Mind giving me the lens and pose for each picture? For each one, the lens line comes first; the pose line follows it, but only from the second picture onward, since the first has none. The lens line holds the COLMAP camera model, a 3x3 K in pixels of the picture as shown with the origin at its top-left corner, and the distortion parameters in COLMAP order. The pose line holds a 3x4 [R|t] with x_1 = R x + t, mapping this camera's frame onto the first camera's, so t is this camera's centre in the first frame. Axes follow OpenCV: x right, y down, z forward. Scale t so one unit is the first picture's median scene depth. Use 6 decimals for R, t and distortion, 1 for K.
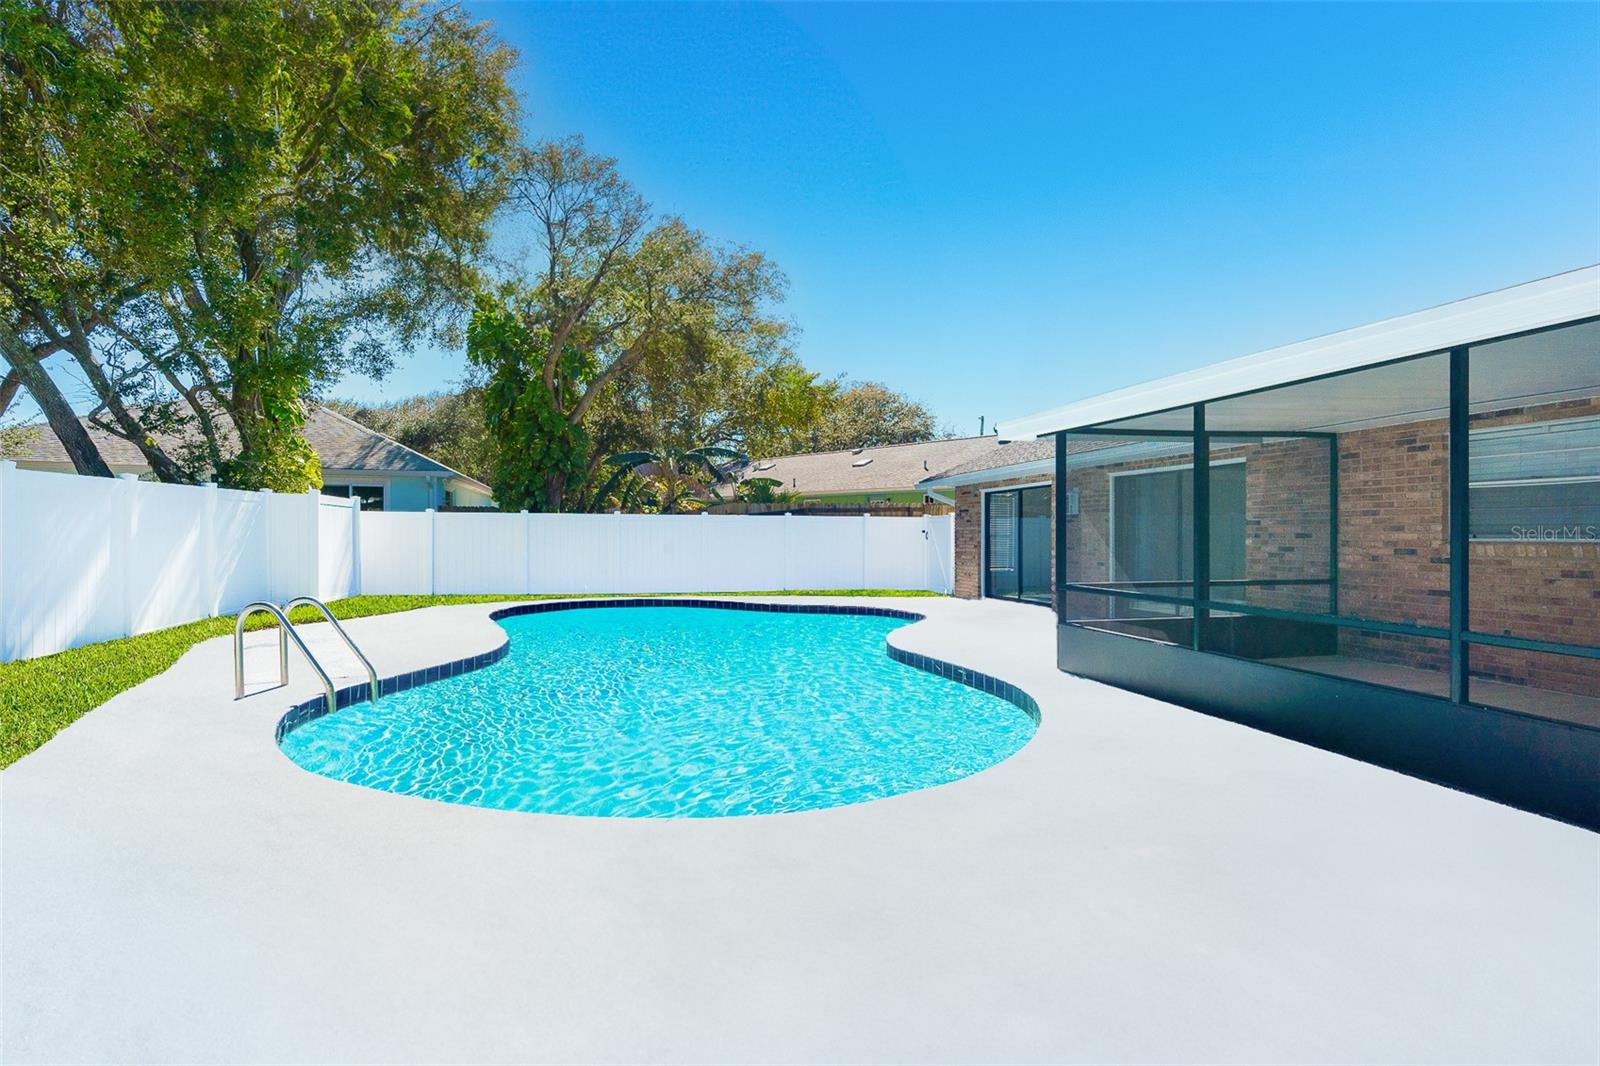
lens RADIAL K [[773.5, 0, 794.7], [0, 773.5, 542.5], [0, 0, 1]] dist [-0.001363, -0.000525]
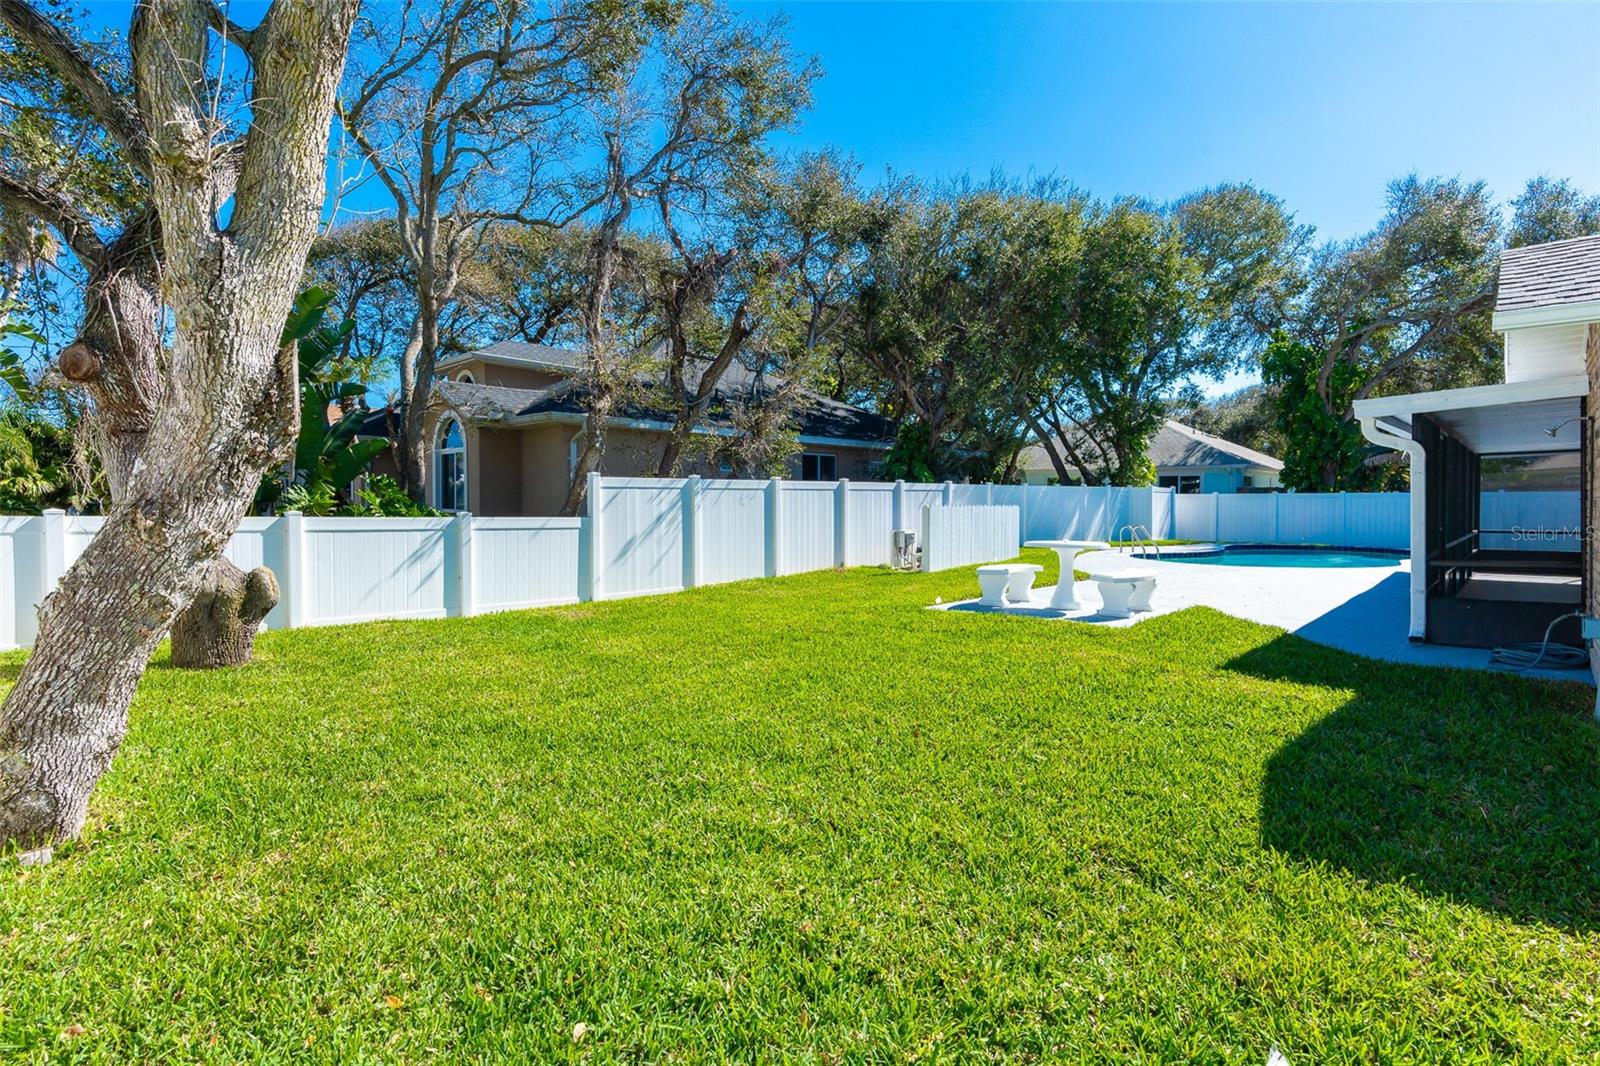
lens RADIAL K [[773.5, 0, 793.7], [0, 773.5, 533.9], [0, 0, 1]] dist [-0.001363, -0.000525]
pose [[0.536232, 0.022712, -0.843765, 0.369751], [-0.006860, 0.999722, 0.022551, 0.012872], [0.844043, -0.006304, 0.536239, -0.551046]]
